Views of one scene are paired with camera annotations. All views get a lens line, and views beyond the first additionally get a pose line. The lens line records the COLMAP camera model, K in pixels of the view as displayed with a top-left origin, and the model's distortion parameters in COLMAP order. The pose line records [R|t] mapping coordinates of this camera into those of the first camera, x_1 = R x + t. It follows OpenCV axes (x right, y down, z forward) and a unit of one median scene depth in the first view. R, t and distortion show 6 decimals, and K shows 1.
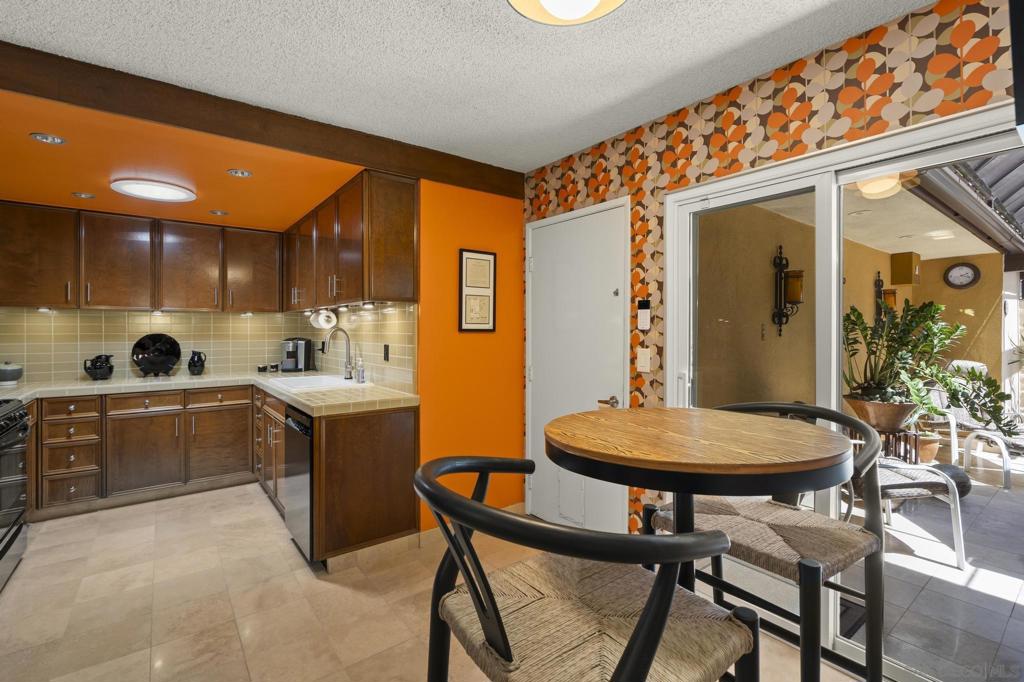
lens RADIAL K [[464.1, 0, 512.9], [0, 464.1, 325.8], [0, 0, 1]] dist [-0.000080, 0.000894]
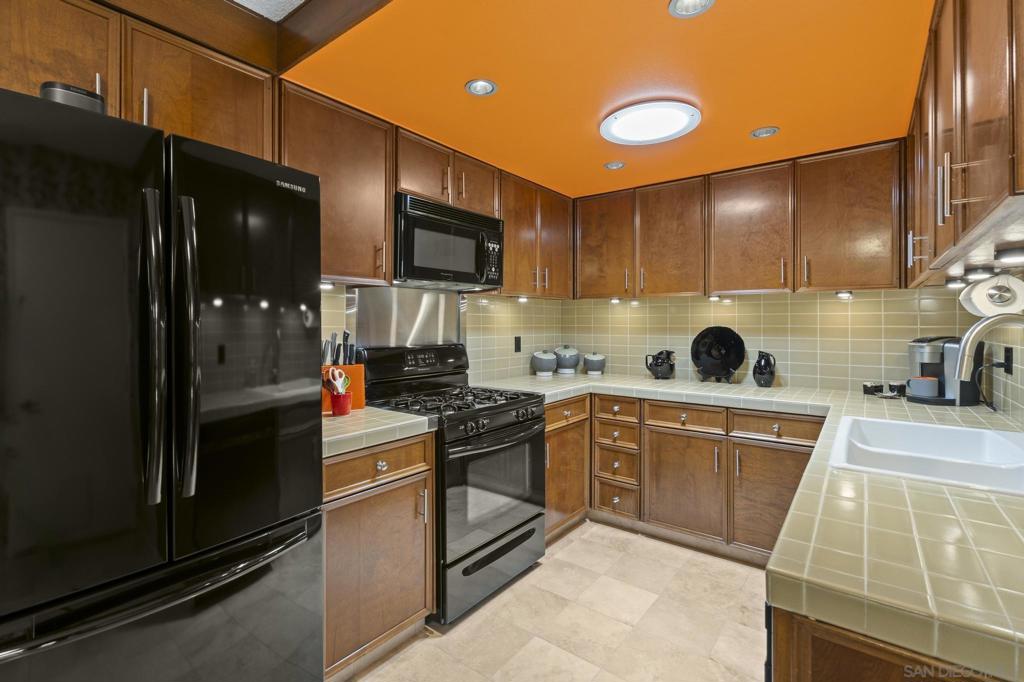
lens RADIAL K [[464.1, 0, 512.9], [0, 464.1, 325.8], [0, 0, 1]] dist [-0.000080, 0.000894]
pose [[0.255555, 0.005070, -0.966781, -0.121165], [0.006440, 0.999955, 0.006946, 0.009020], [0.966773, -0.008001, 0.255511, 0.512042]]
